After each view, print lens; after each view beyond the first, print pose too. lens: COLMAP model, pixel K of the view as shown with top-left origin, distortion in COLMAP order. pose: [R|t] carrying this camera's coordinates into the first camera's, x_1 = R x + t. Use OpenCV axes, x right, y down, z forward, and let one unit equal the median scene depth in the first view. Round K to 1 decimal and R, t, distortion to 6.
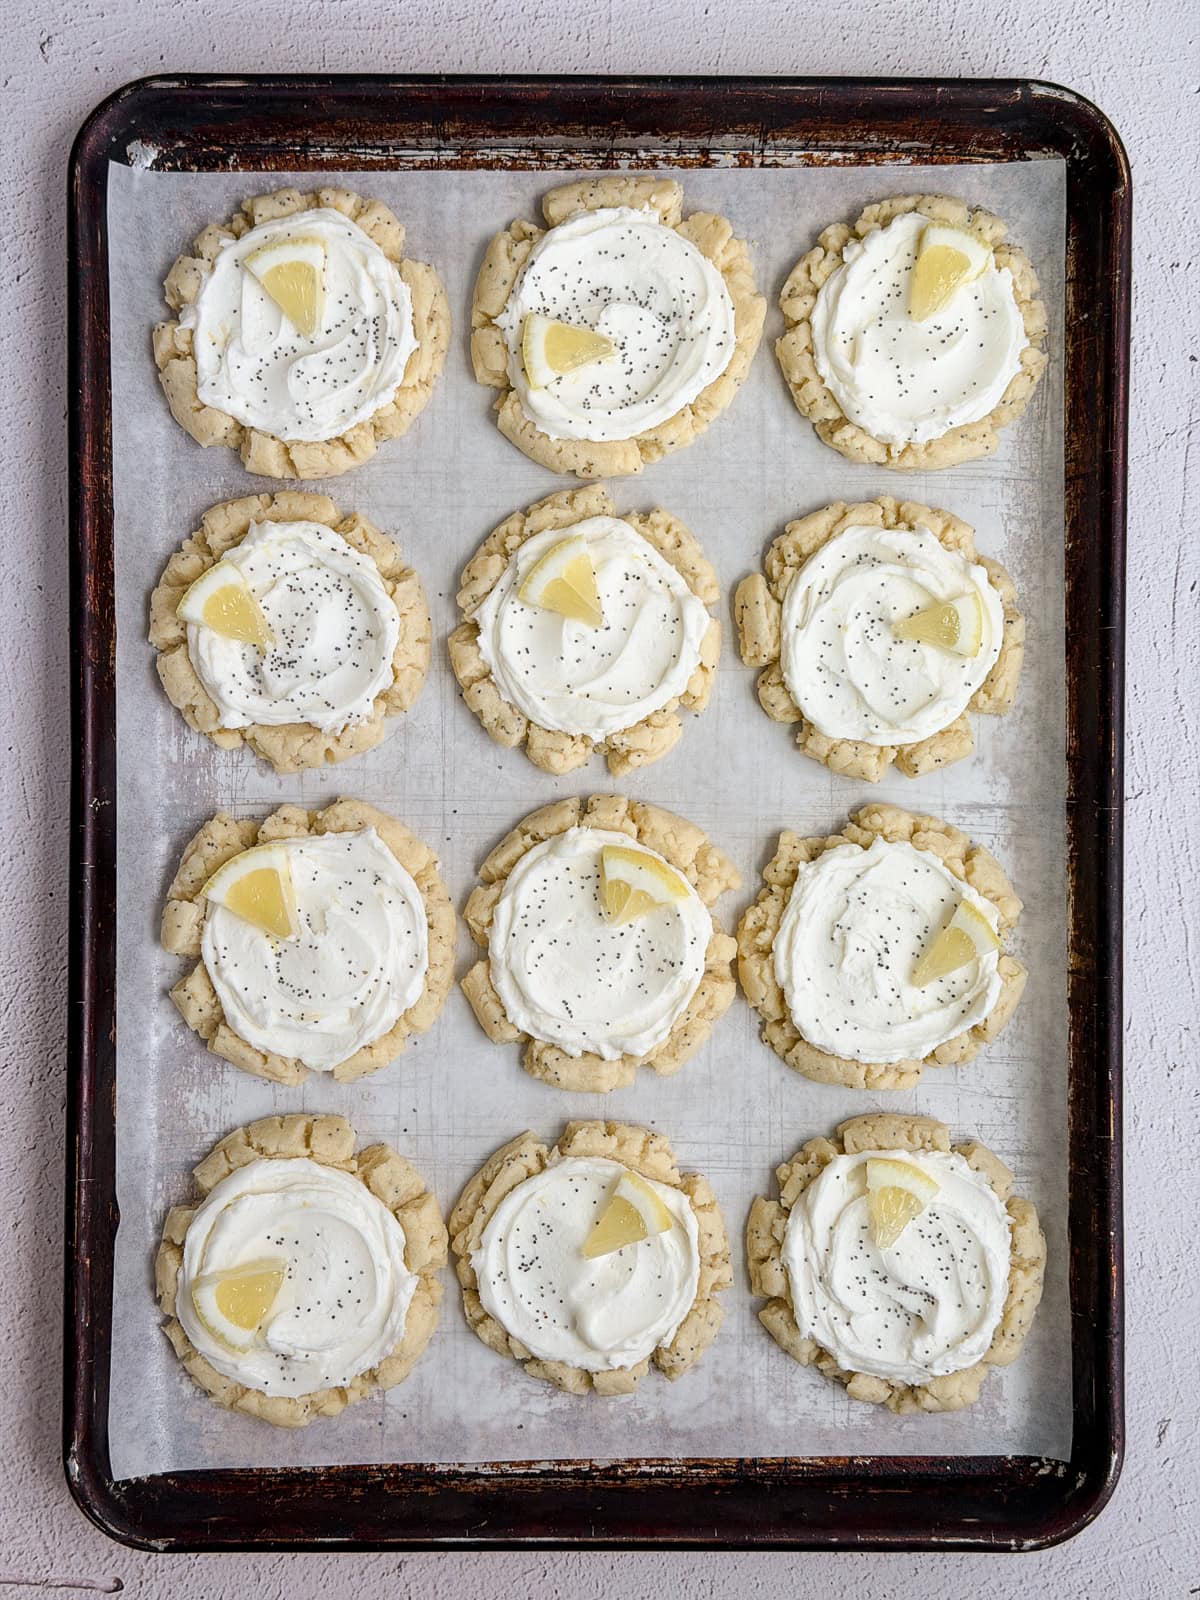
lens RADIAL K [[2249.8, 0, 600.0], [0, 2249.8, 800.0], [0, 0, 1]] dist [0.195526, -0.519664]
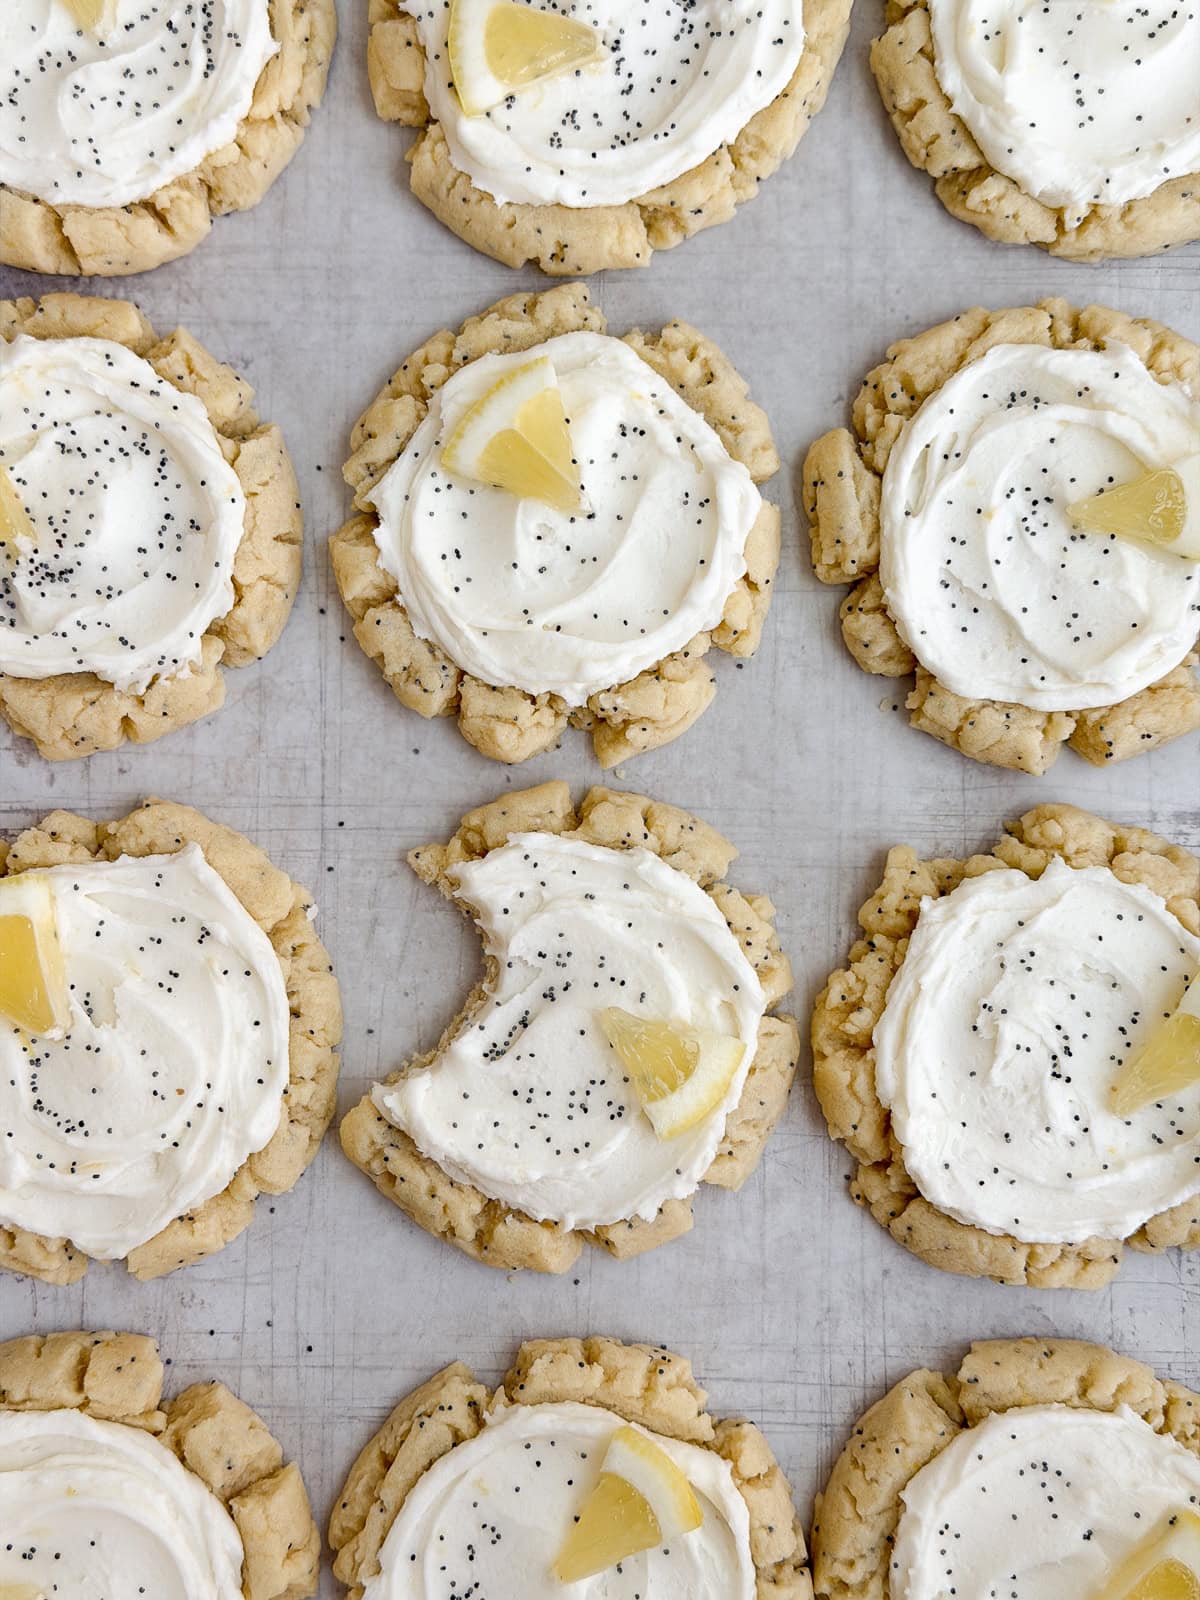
lens RADIAL K [[2249.8, 0, 600.0], [0, 2249.8, 800.0], [0, 0, 1]] dist [0.195526, -0.519664]
pose [[0.999826, 0.000176, -0.018657, 0.017026], [-0.000958, 0.999120, -0.041937, 0.024636], [0.018633, 0.041947, 0.998946, 0.400983]]
